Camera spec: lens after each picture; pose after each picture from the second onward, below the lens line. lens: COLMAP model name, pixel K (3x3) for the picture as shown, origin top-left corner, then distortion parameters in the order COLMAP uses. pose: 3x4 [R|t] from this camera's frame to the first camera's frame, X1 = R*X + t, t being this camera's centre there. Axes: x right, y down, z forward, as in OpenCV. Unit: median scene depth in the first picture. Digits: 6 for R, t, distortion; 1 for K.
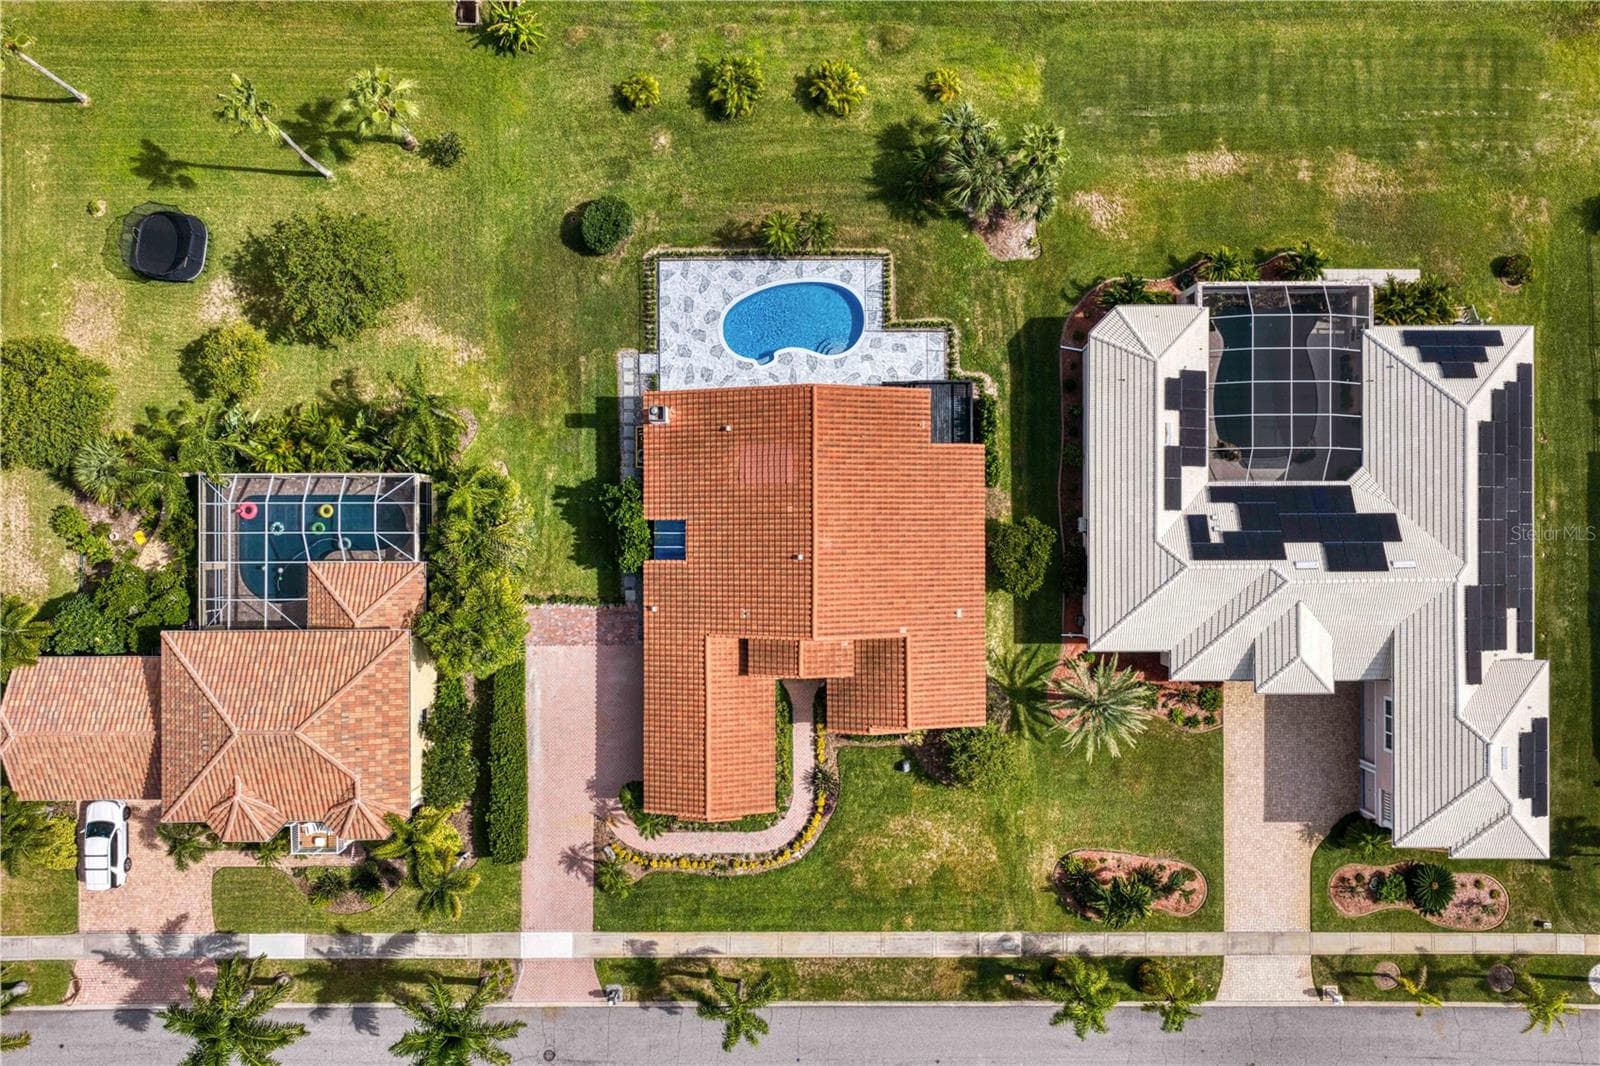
lens RADIAL K [[1302.2, 0, 810.3], [0, 1302.2, 531.2], [0, 0, 1]] dist [0.041497, -0.056842]
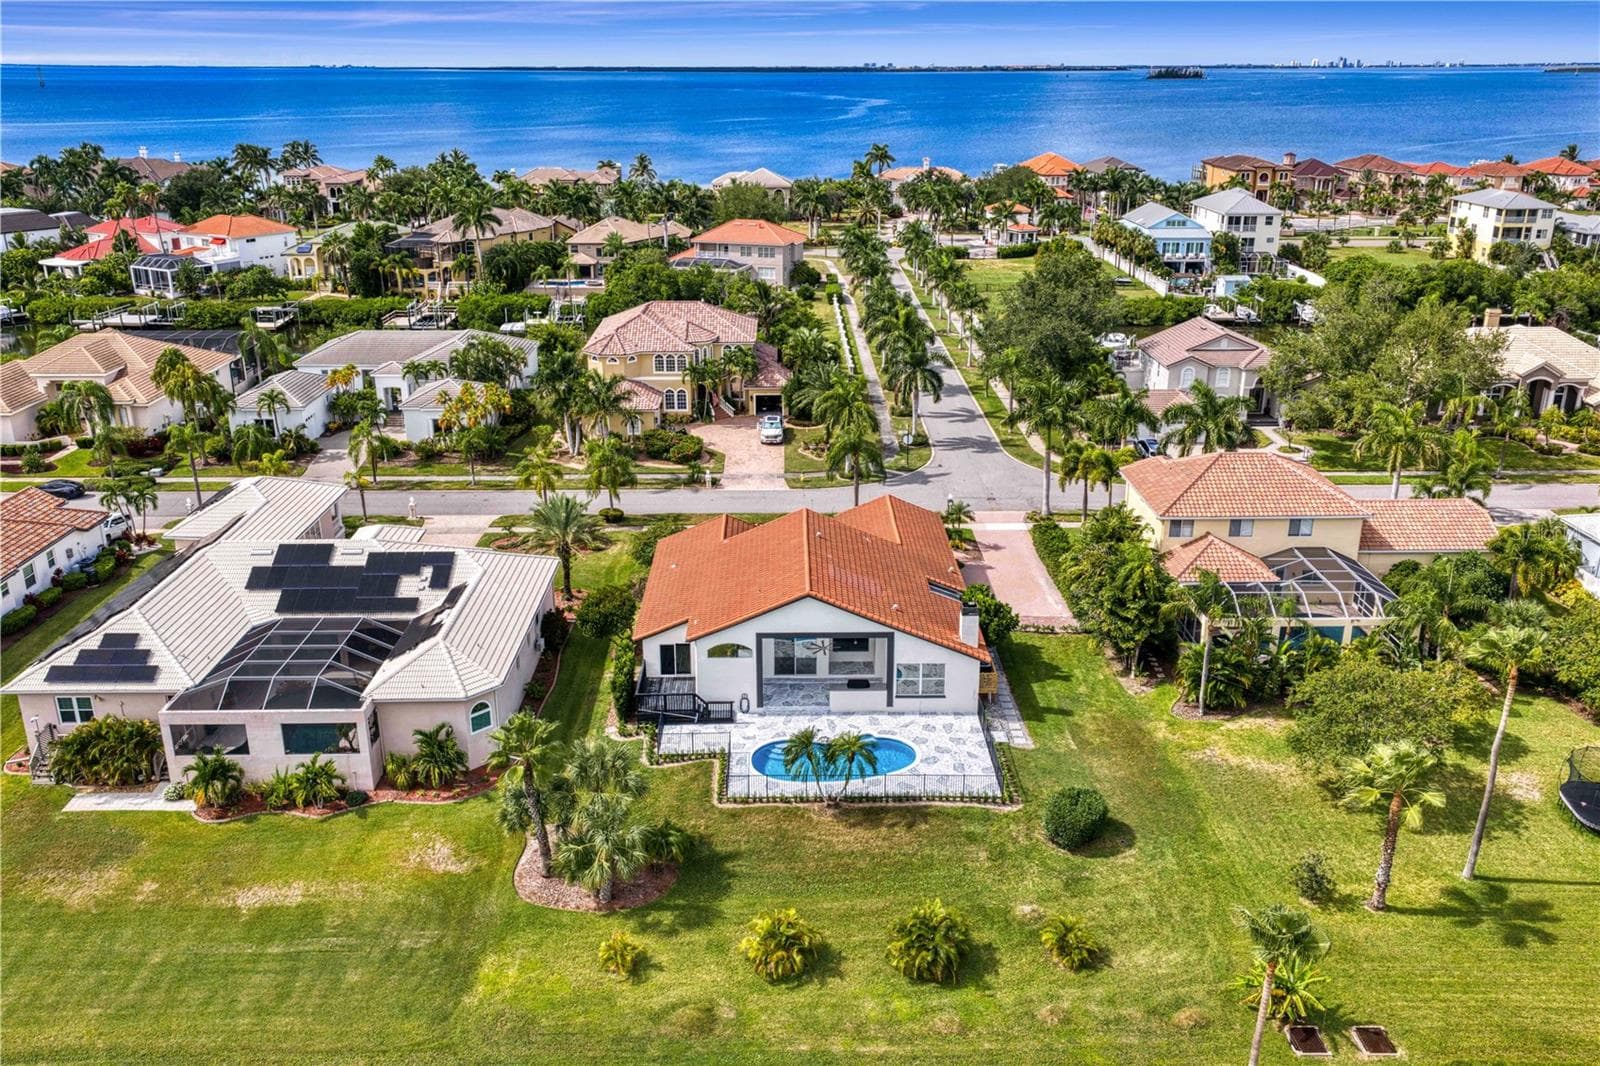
lens RADIAL K [[1302.2, 0, 802.8], [0, 1302.2, 530.5], [0, 0, 1]] dist [0.041497, -0.056842]
pose [[-0.999916, 0.003264, -0.012559, 0.017956], [-0.012925, -0.336292, 0.941669, -0.917075], [-0.001150, 0.941752, 0.336306, 0.571019]]
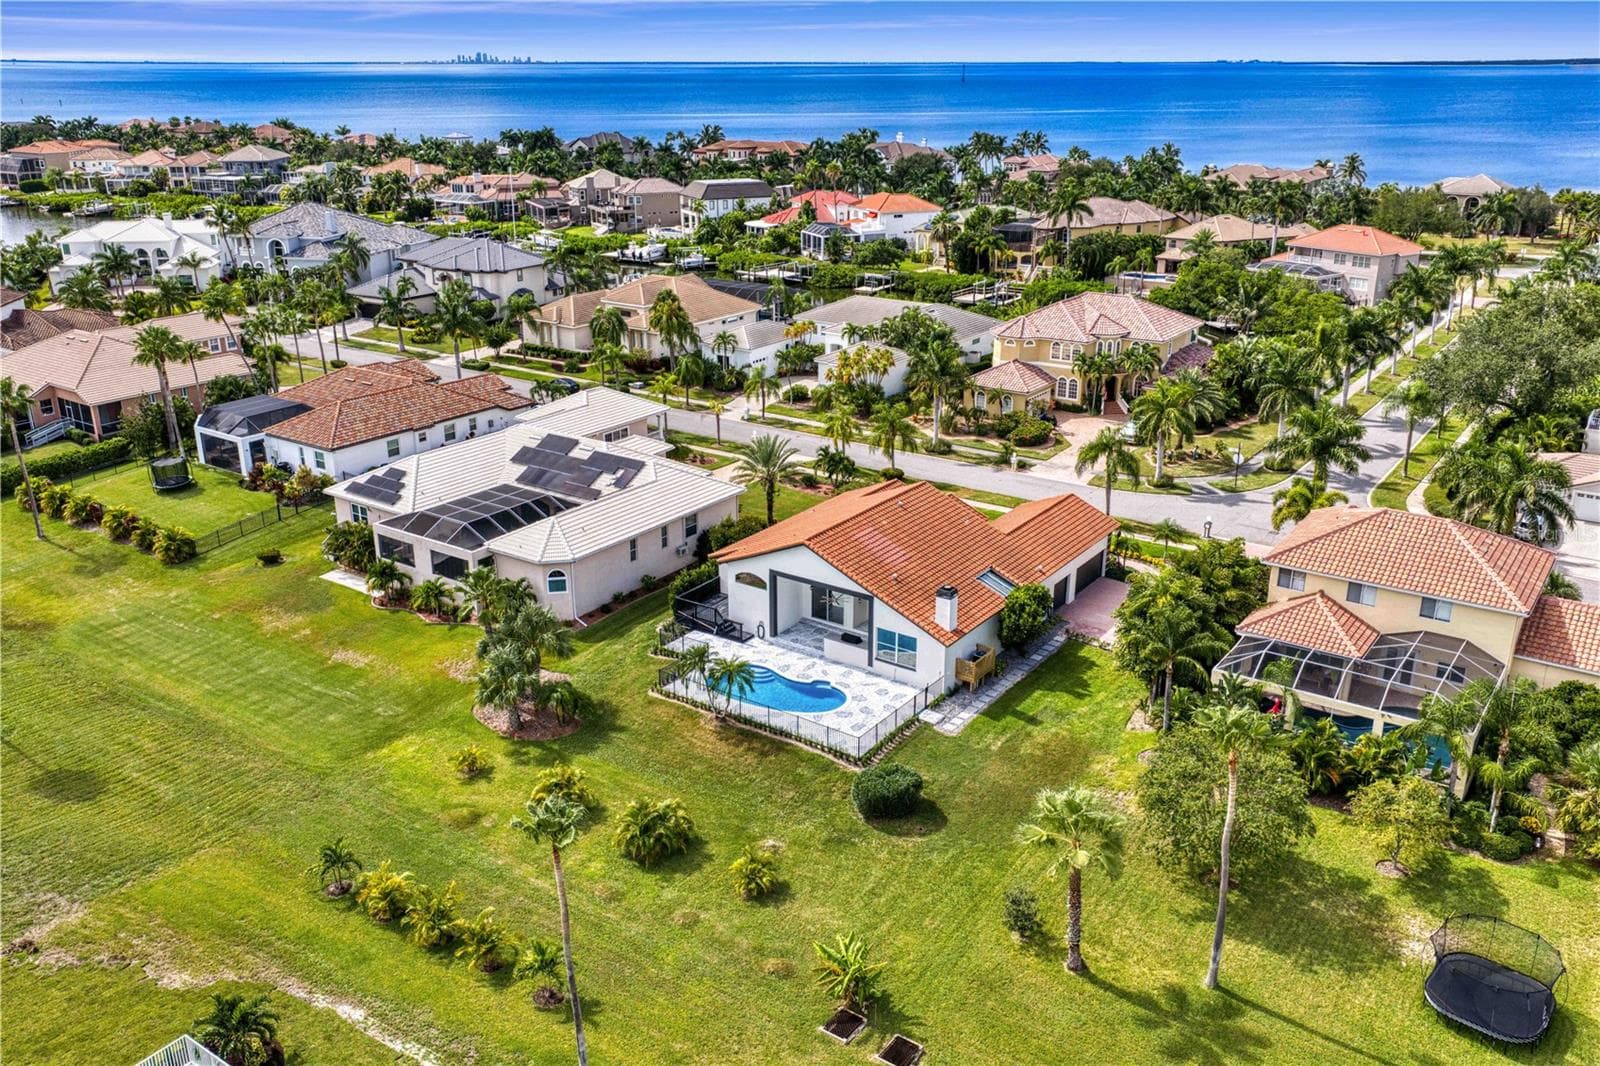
lens RADIAL K [[1302.2, 0, 805.1], [0, 1302.2, 533.9], [0, 0, 1]] dist [0.041497, -0.056842]
pose [[-0.815377, -0.196516, 0.544557, -0.523936], [0.578928, -0.279590, 0.765945, -0.841520], [0.001732, 0.939793, 0.341739, 0.570756]]
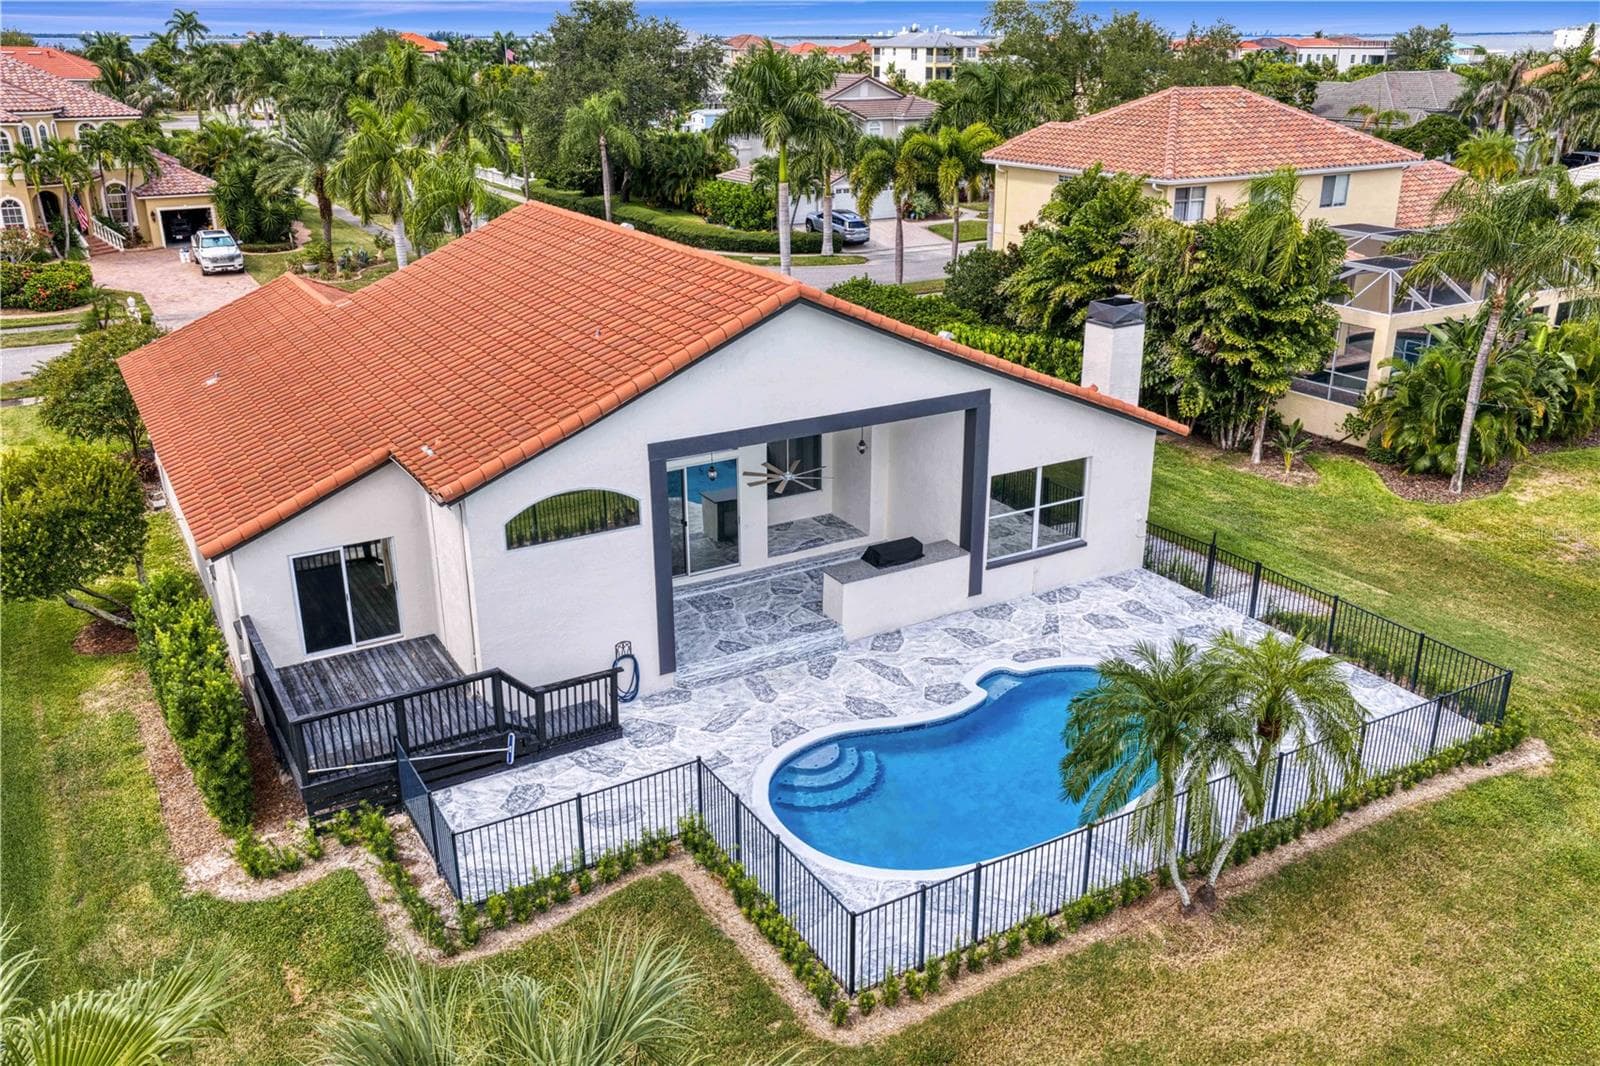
lens RADIAL K [[1302.2, 0, 806.5], [0, 1302.2, 531.5], [0, 0, 1]] dist [0.041497, -0.056842]
pose [[-0.861234, 0.178506, -0.475827, 0.149727], [-0.508205, -0.305876, 0.805089, -0.353409], [-0.001831, 0.935187, 0.354148, 0.854228]]
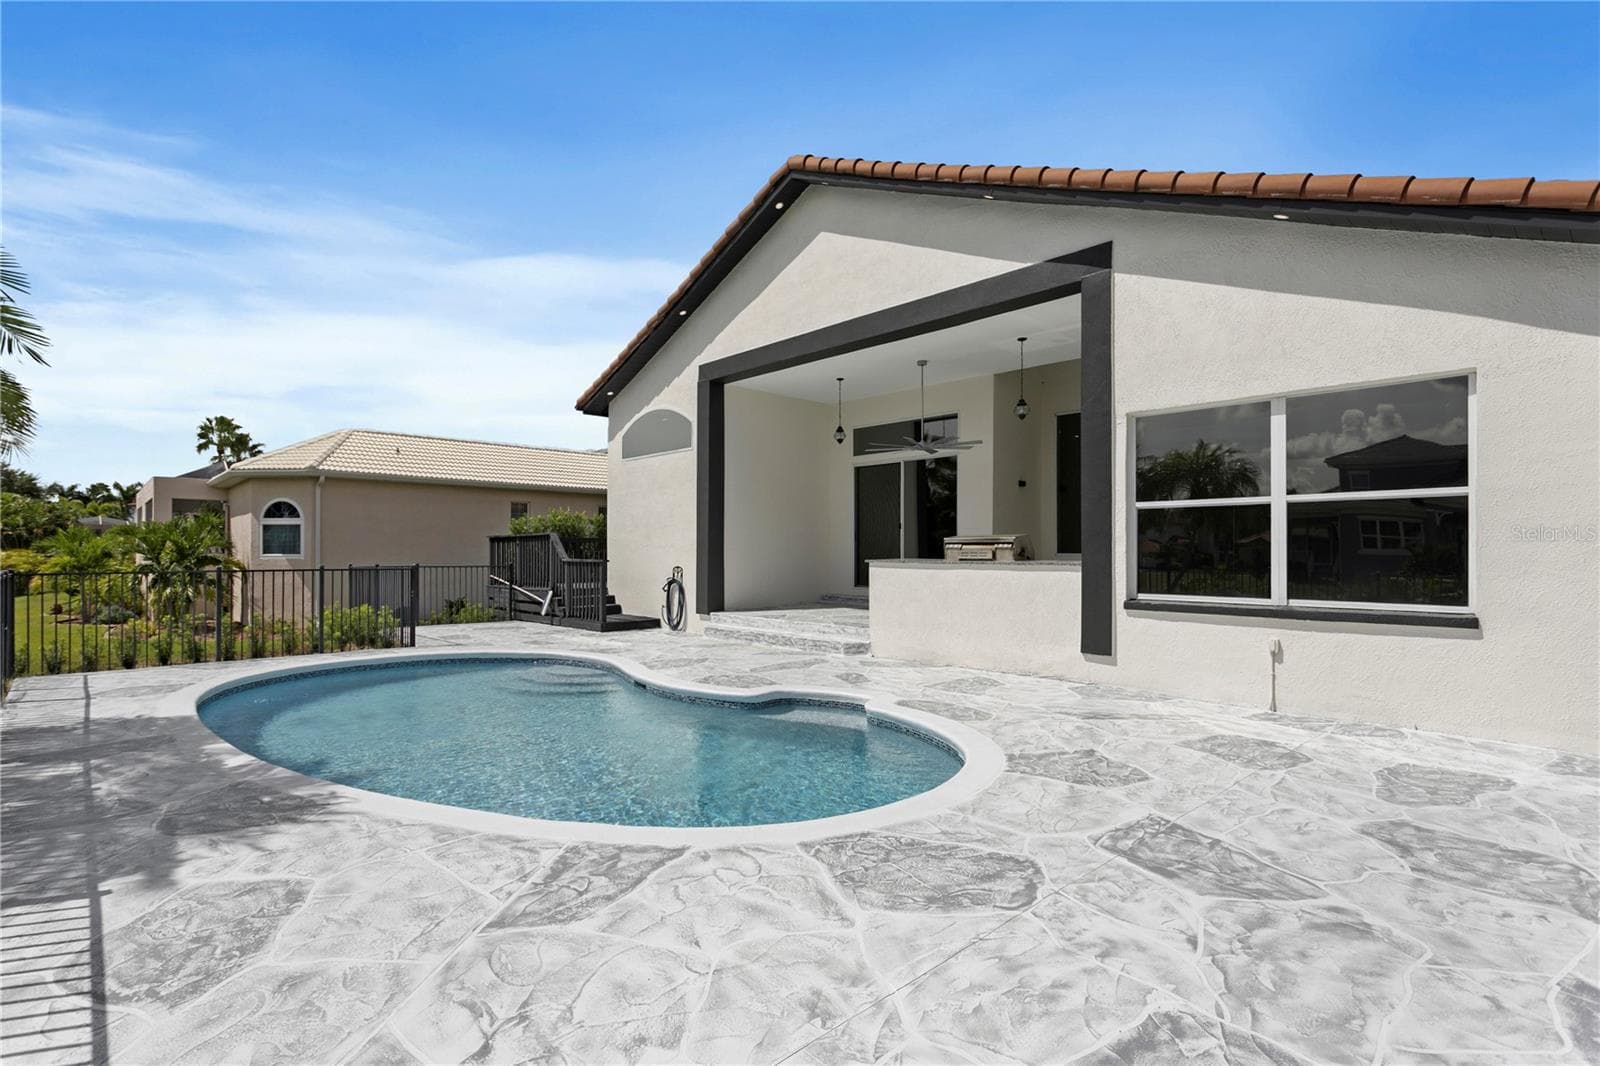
lens RADIAL K [[757.7, 0, 786.4], [0, 757.7, 550.0], [0, 0, 1]] dist [0.007298, -0.000280]
pose [[-0.678157, 0.000410, 0.734917, -0.102671], [0.734912, 0.004044, 0.678150, -0.200702], [-0.002694, 0.999992, -0.003044, 0.981293]]
